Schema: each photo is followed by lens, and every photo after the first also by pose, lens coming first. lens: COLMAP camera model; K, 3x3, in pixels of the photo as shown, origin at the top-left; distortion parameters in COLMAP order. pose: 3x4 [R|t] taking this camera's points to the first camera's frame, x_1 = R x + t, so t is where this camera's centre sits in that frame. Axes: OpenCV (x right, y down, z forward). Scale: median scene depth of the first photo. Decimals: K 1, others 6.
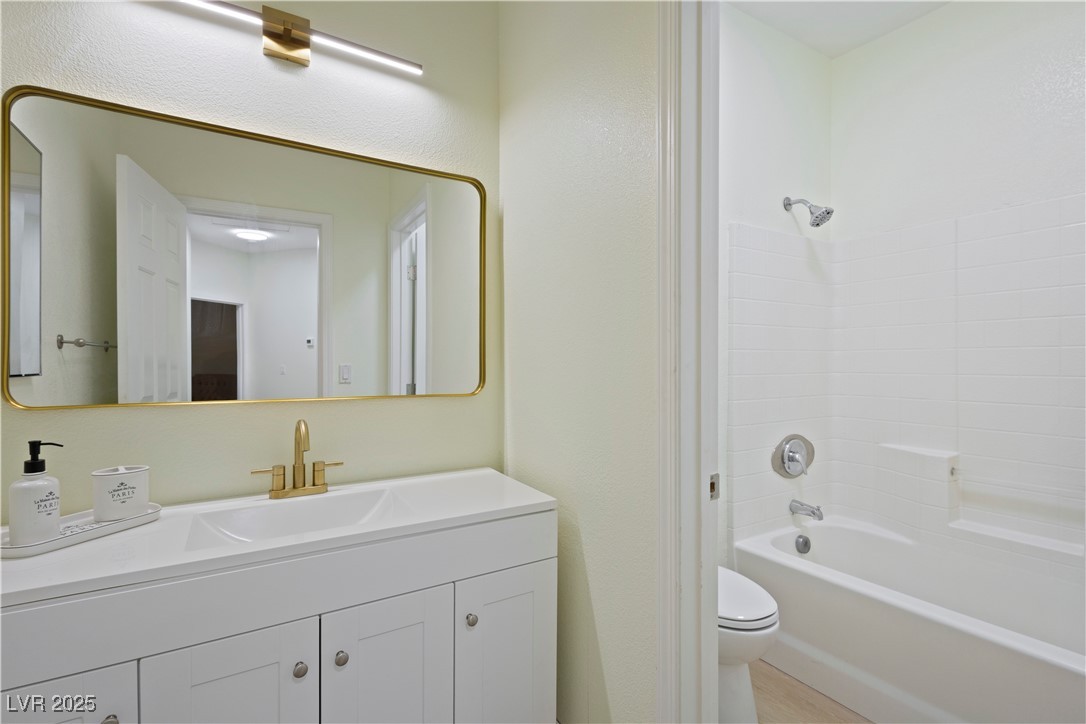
lens RADIAL K [[501.1, 0, 546.5], [0, 501.1, 363.0], [0, 0, 1]] dist [0.002426, 0.000114]
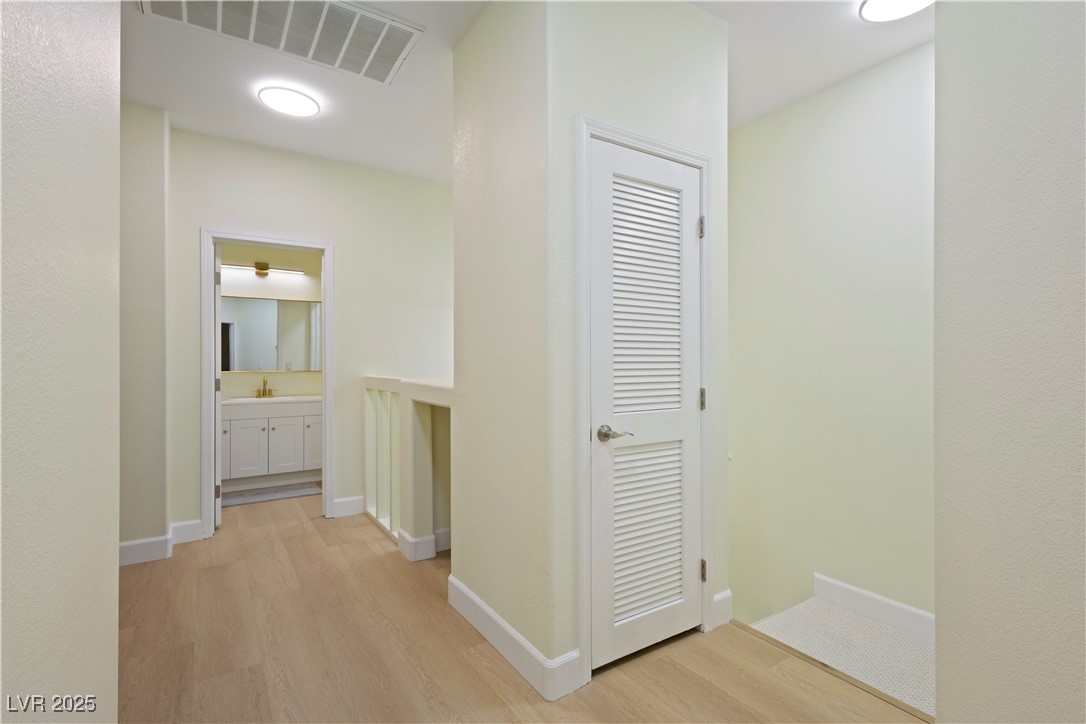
lens RADIAL K [[501.1, 0, 546.5], [0, 501.1, 363.0], [0, 0, 1]] dist [0.002426, 0.000114]
pose [[0.999291, 0.007070, 0.036983, 1.404759], [-0.007127, 0.999974, 0.001397, -0.006152], [-0.036972, -0.001659, 0.999315, -2.691389]]
